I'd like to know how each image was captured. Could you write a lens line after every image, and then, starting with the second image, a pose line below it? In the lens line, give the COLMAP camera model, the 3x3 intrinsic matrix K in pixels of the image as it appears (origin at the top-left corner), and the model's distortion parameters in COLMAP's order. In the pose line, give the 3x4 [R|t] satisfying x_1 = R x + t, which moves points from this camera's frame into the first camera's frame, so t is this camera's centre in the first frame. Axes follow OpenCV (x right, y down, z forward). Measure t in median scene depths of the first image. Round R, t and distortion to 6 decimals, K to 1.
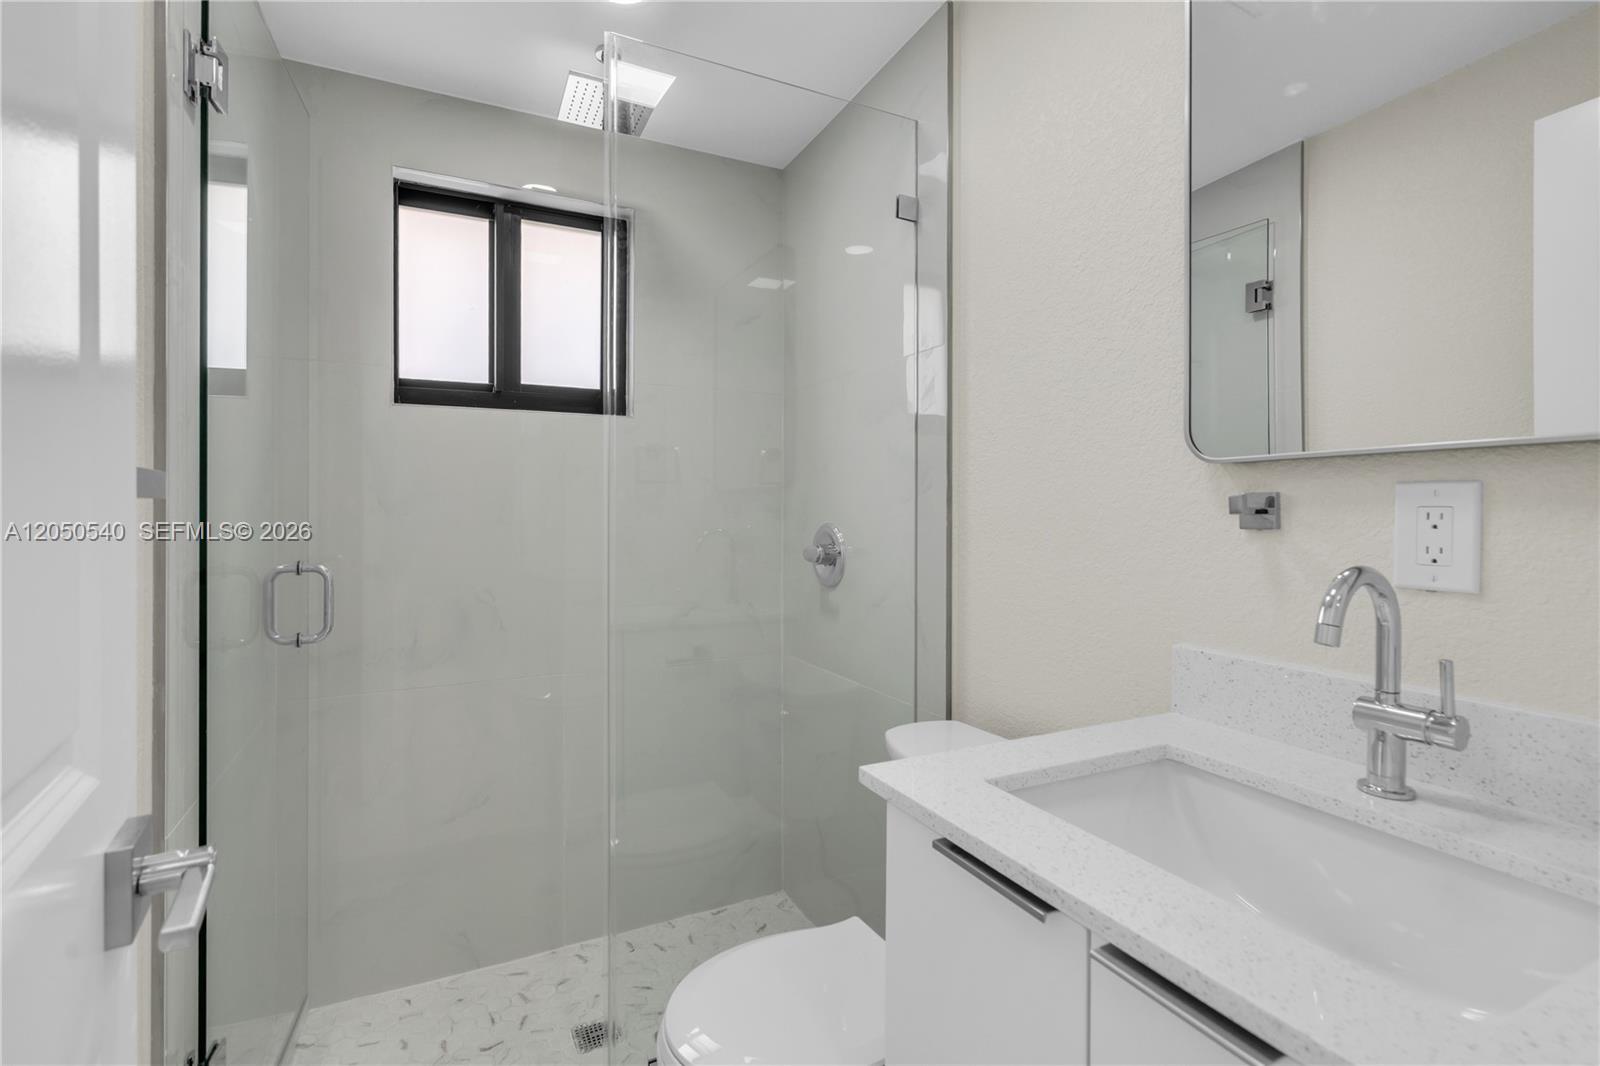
lens RADIAL K [[767.7, 0, 790.9], [0, 767.7, 530.1], [0, 0, 1]] dist [0.002804, 0.000169]
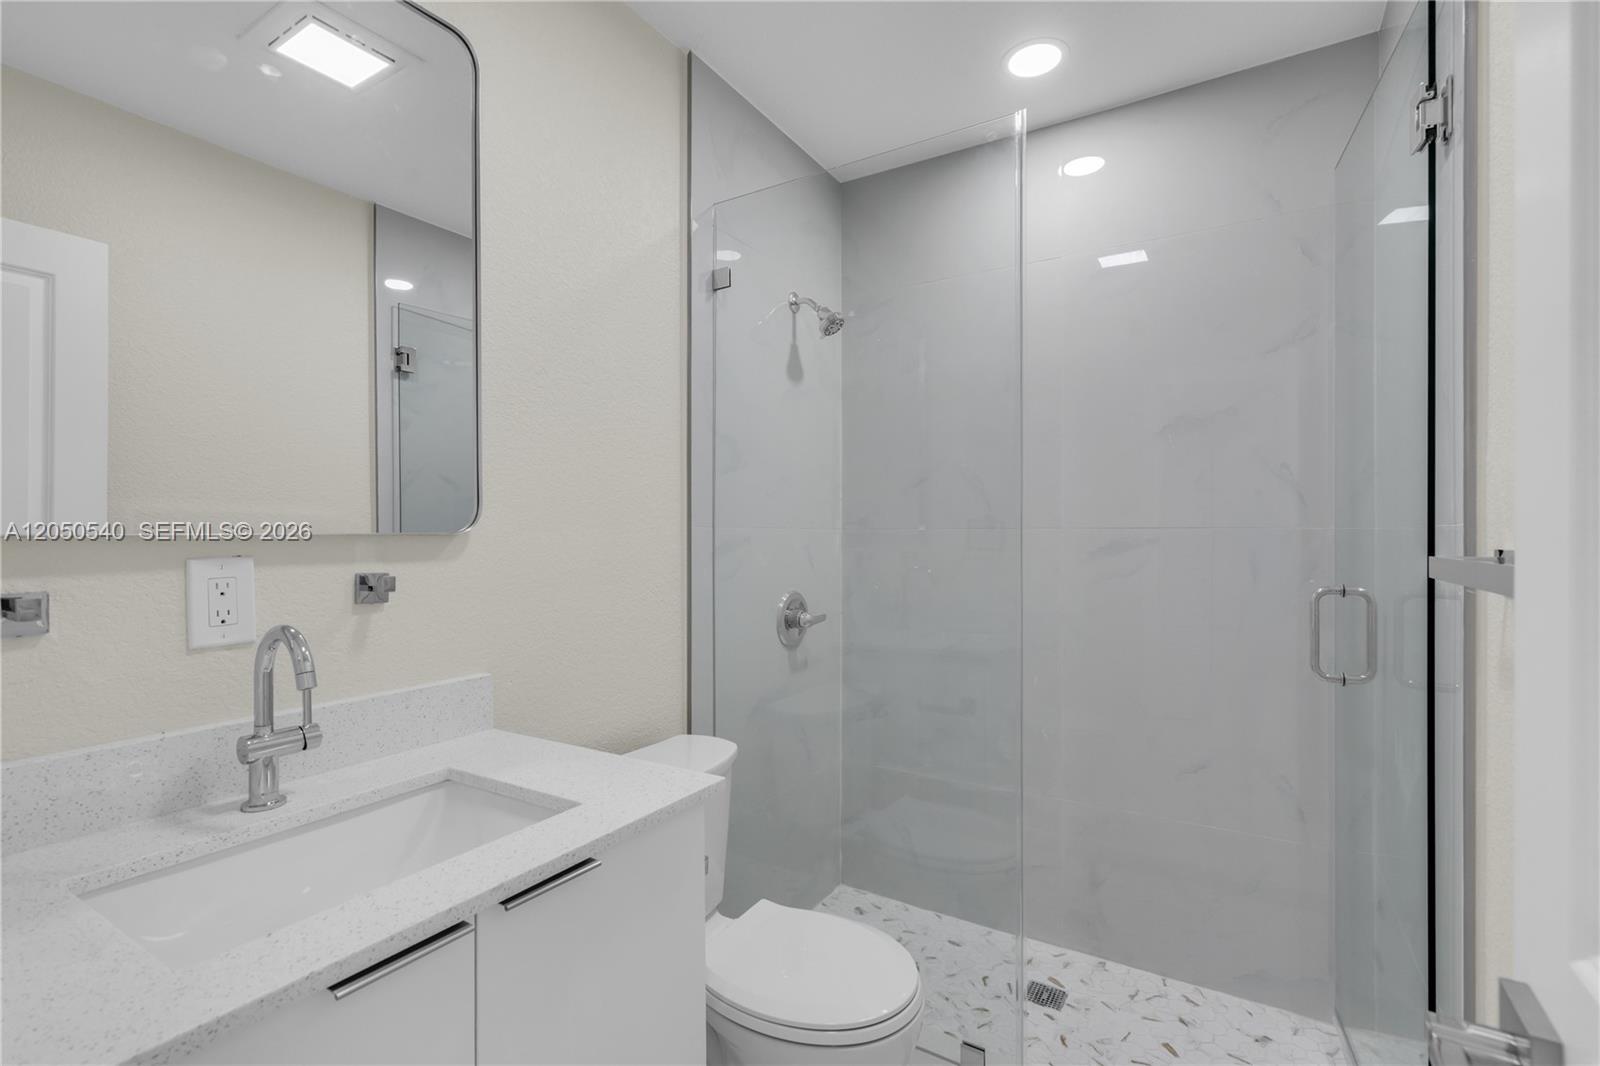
lens RADIAL K [[767.7, 0, 790.9], [0, 767.7, 530.1], [0, 0, 1]] dist [0.002804, 0.000169]
pose [[-0.564851, 0.002317, 0.825190, -0.777285], [0.015229, 0.999855, 0.007617, -0.110780], [-0.825052, 0.016869, -0.564804, 0.991087]]
